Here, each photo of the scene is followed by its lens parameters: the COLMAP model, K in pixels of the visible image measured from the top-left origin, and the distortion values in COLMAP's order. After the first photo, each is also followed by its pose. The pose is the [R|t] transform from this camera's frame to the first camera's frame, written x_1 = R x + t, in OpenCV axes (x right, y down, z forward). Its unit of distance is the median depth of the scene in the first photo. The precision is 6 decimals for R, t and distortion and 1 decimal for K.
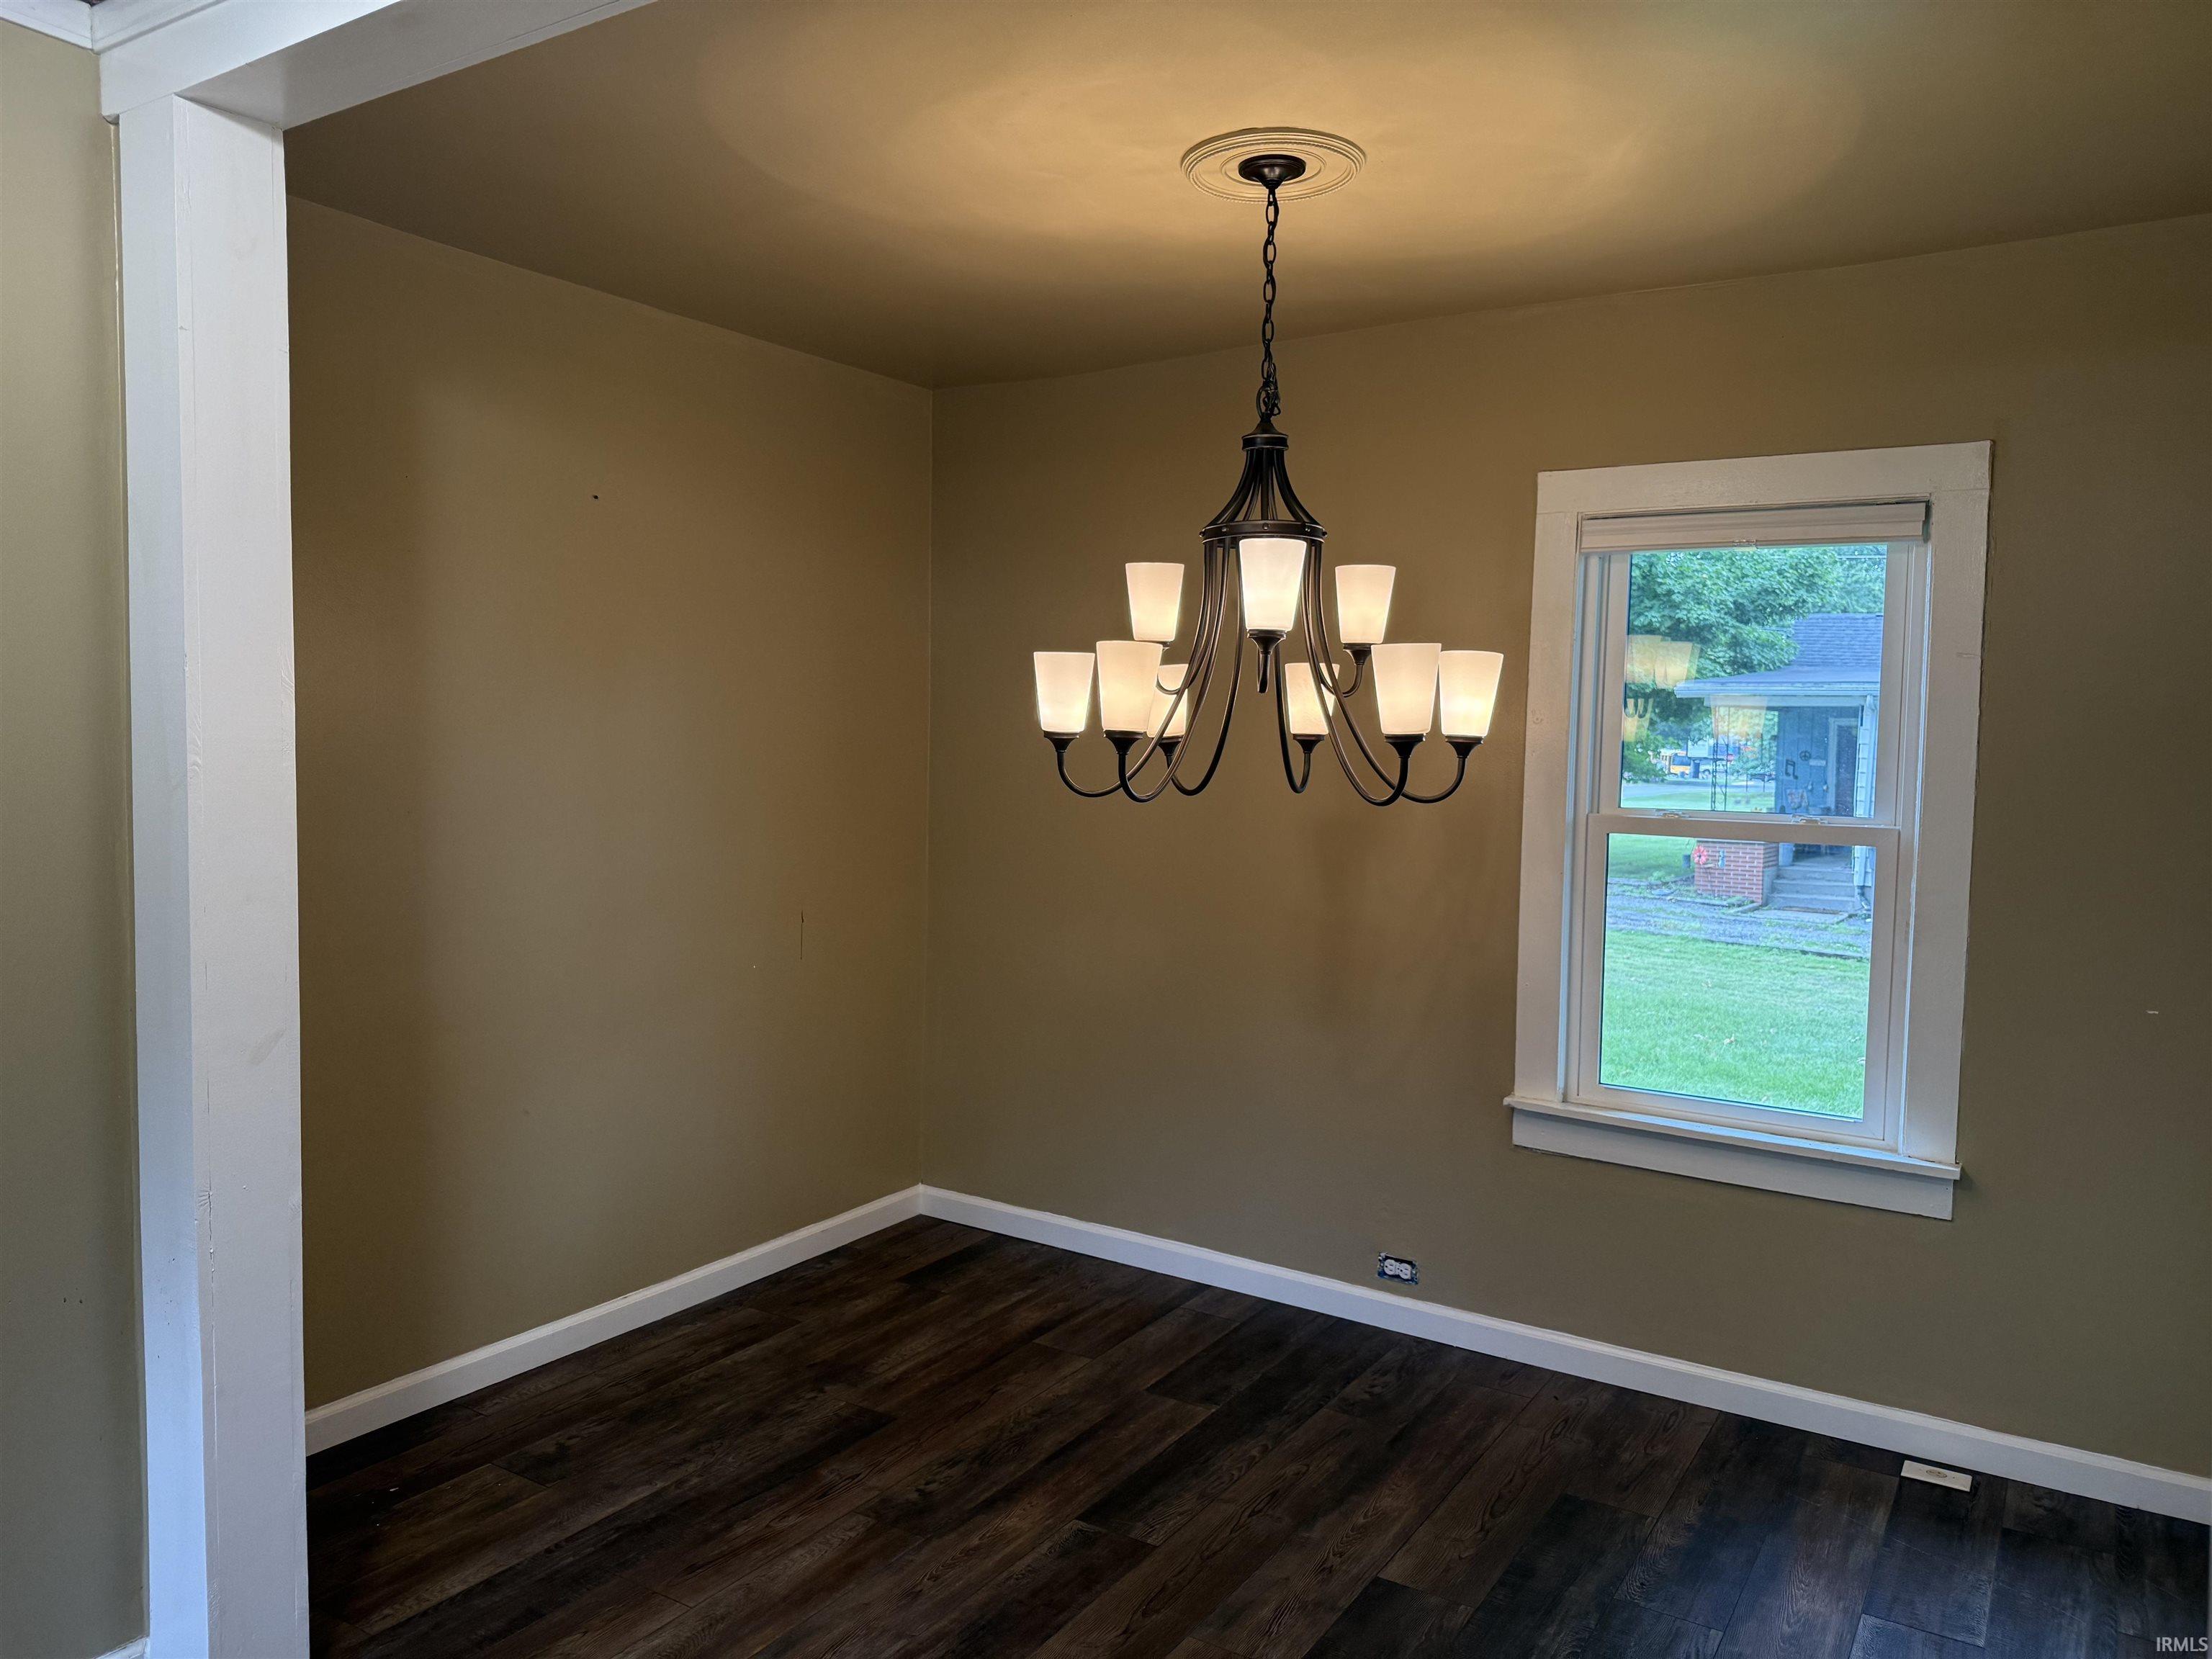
lens RADIAL K [[1552.0, 0, 1118.7], [0, 1552.0, 818.0], [0, 0, 1]] dist [0.100903, -0.105137]
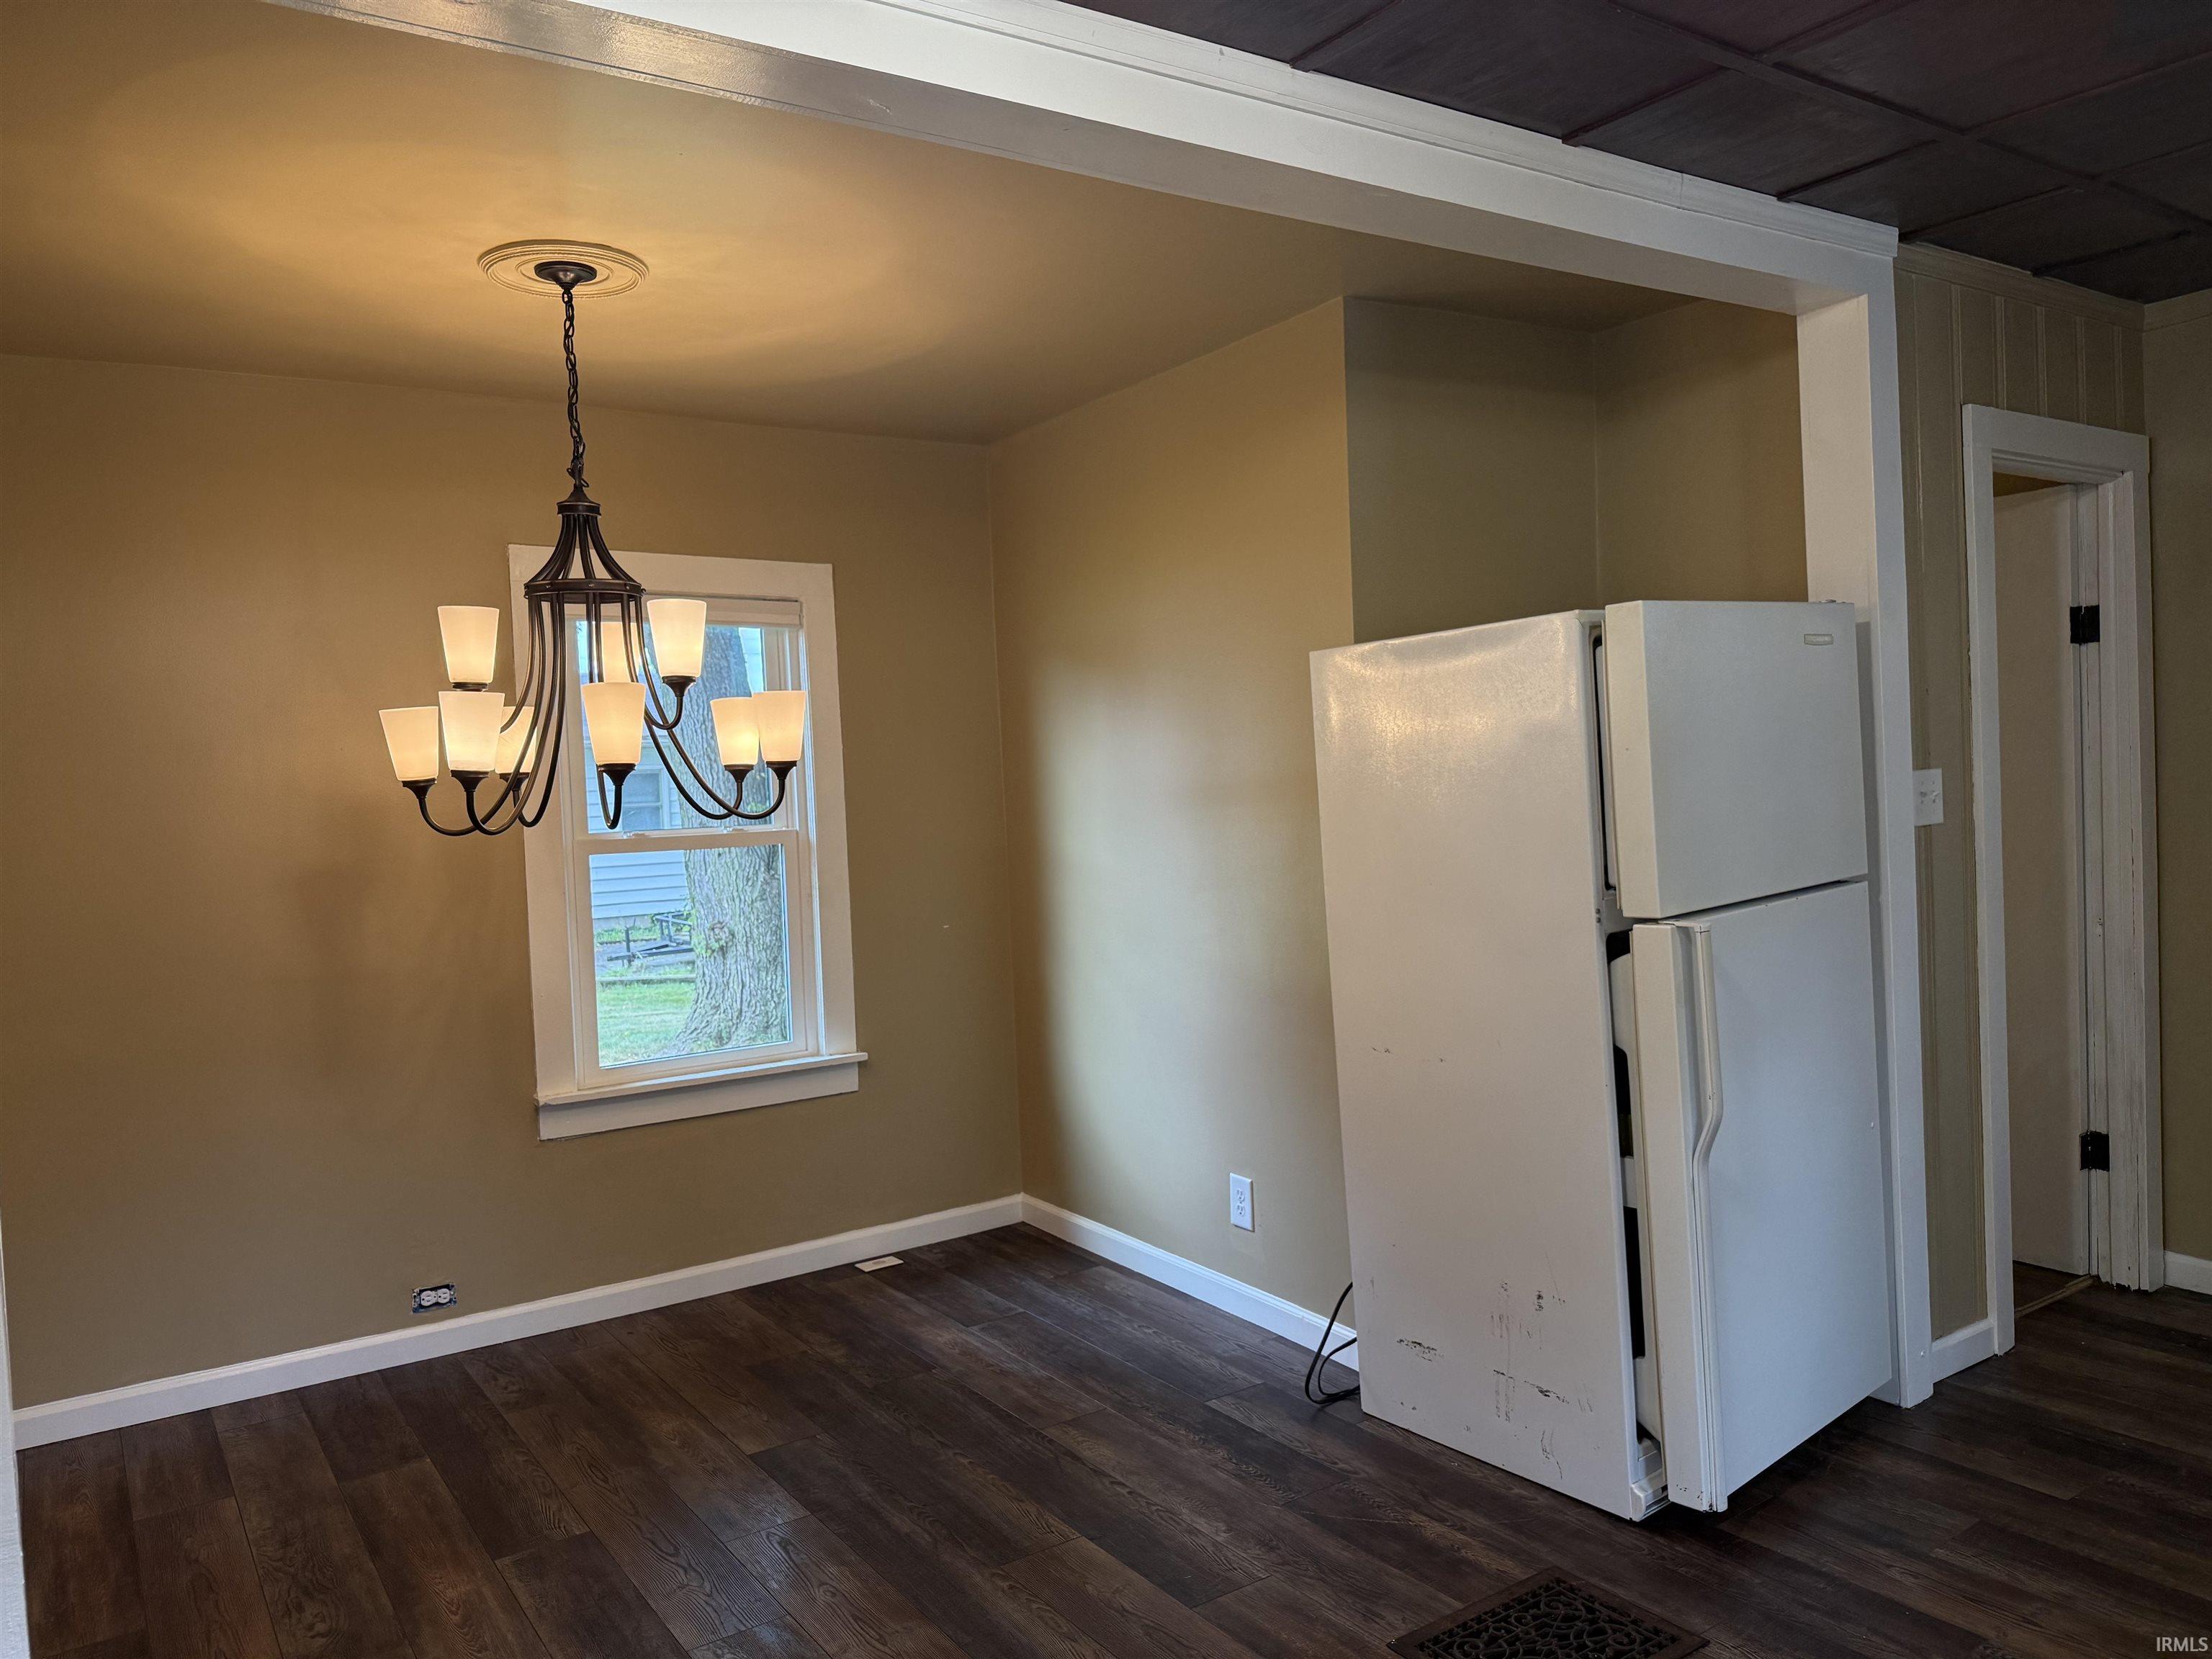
lens RADIAL K [[1578.7, 0, 1106.0], [0, 1578.7, 829.5], [0, 0, 1]] dist [0.002806, 0.001910]
pose [[0.392807, -0.064703, 0.917342, -0.726968], [0.092827, 0.995217, 0.030447, -0.011290], [-0.914924, 0.073195, 0.396935, 0.201289]]
